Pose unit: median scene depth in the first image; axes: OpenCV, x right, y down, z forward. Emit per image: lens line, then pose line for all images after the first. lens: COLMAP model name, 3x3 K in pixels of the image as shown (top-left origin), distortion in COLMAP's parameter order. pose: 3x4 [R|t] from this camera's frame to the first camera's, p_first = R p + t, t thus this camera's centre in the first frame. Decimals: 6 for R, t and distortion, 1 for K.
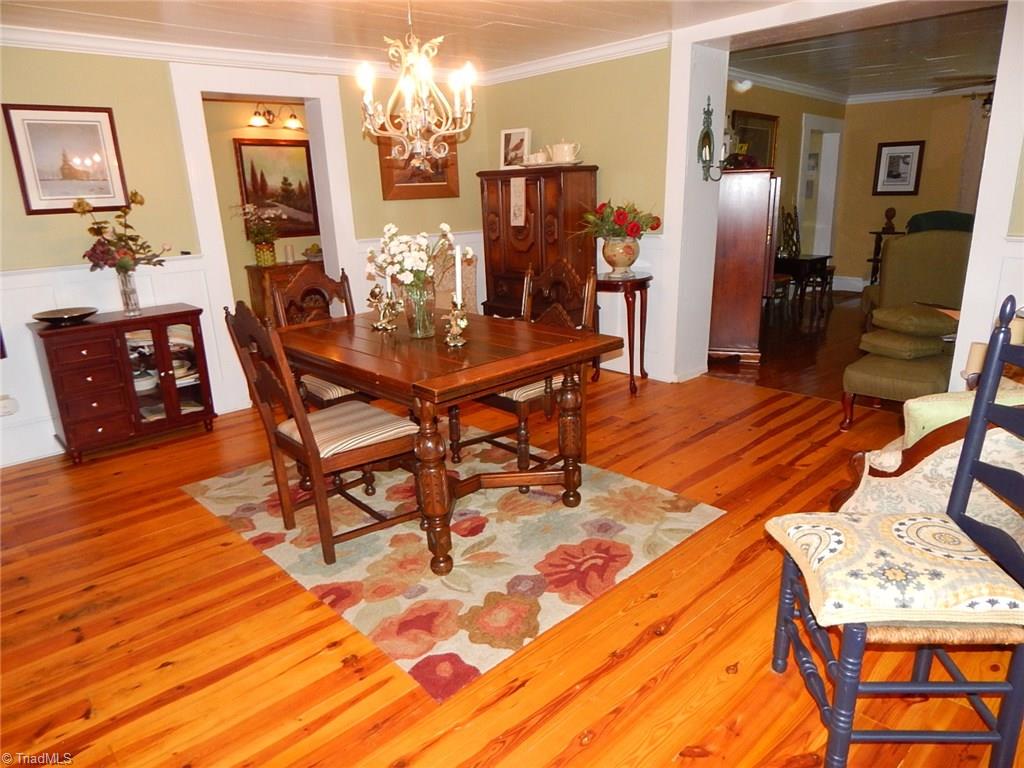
lens RADIAL K [[669.4, 0, 512.4], [0, 669.4, 380.1], [0, 0, 1]] dist [-0.016084, 0.001857]
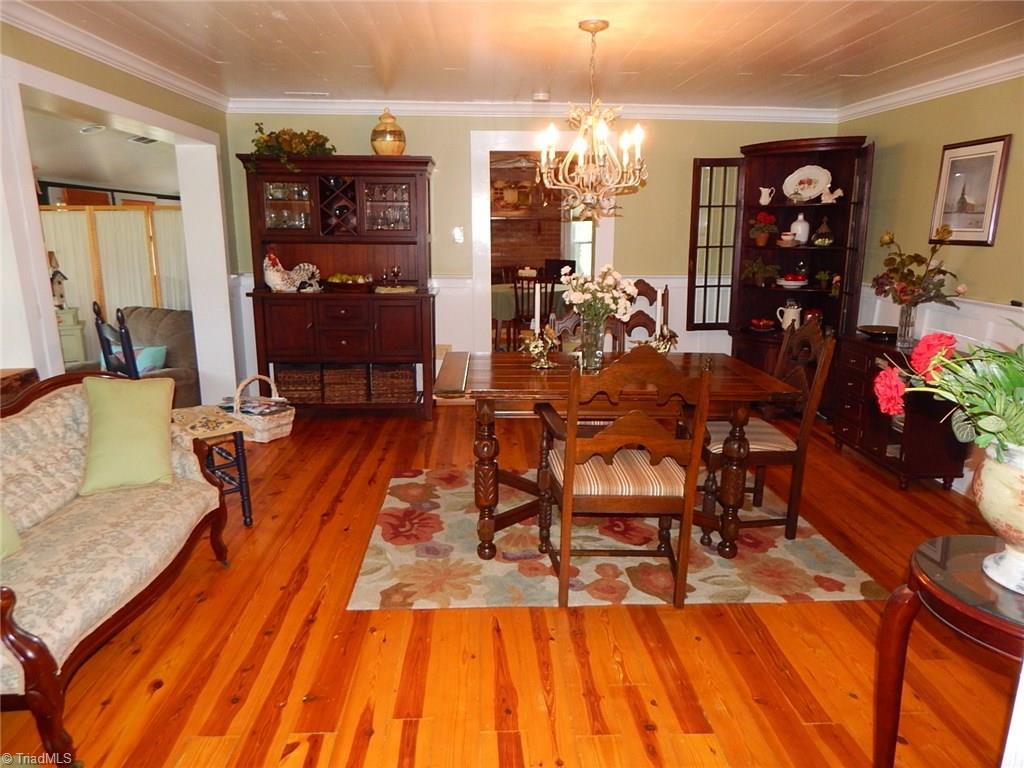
lens RADIAL K [[669.4, 0, 508.8], [0, 669.4, 382.9], [0, 0, 1]] dist [-0.016084, 0.001857]
pose [[-0.642543, 0.206631, -0.737863, 0.796553], [-0.193583, 0.887942, 0.417235, -0.493169], [0.741393, 0.410929, -0.530541, 1.549744]]
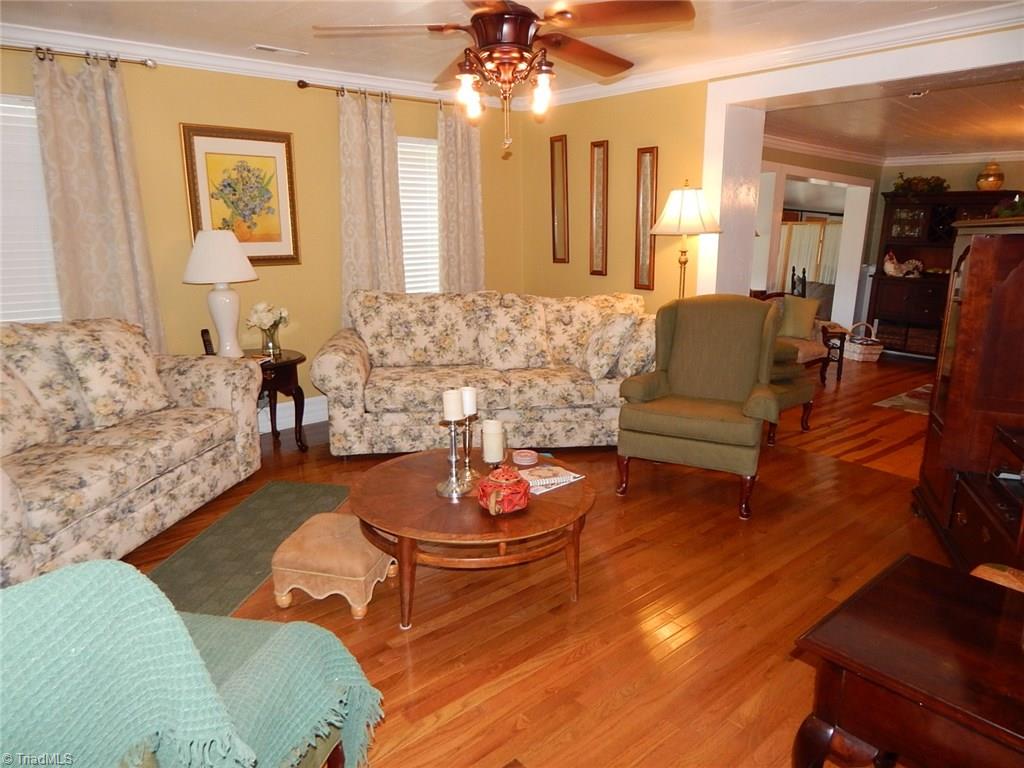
lens RADIAL K [[669.4, 0, 516.7], [0, 669.4, 382.4], [0, 0, 1]] dist [-0.016084, 0.001857]
pose [[-0.999640, 0.009941, 0.024905, 1.214825], [0.020758, 0.874840, 0.483968, -0.766428], [-0.016977, 0.484311, -0.874731, 2.467047]]
